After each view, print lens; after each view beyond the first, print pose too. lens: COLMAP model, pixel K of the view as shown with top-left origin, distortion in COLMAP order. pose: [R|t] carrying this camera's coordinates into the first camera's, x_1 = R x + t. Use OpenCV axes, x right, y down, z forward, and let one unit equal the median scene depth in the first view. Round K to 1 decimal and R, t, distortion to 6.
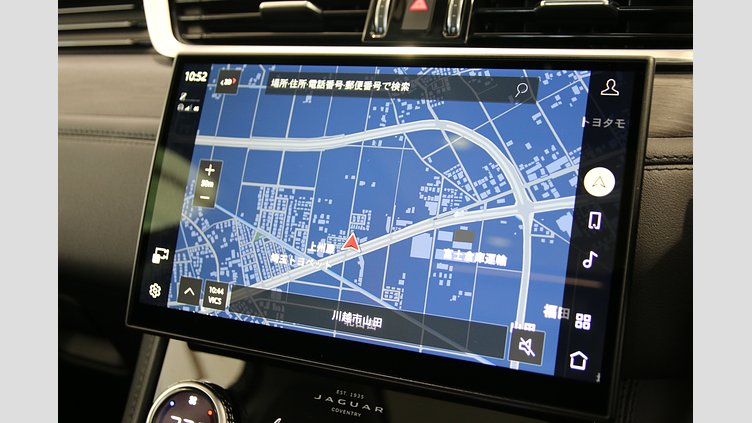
lens RADIAL K [[738.0, 0, 375.4], [0, 738.0, 223.3], [0, 0, 1]] dist [-0.017662, -0.007506]
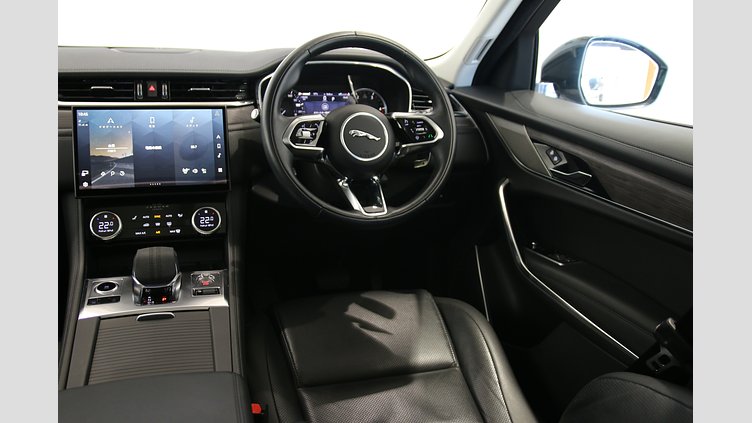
lens RADIAL K [[552.2, 0, 372.5], [0, 552.2, 222.4], [0, 0, 1]] dist [-0.123269, 0.136734]
pose [[0.756801, -0.170122, 0.631119, -0.823351], [0.123799, 0.985367, 0.117159, 0.129455], [-0.641815, -0.010534, 0.766787, -1.484979]]
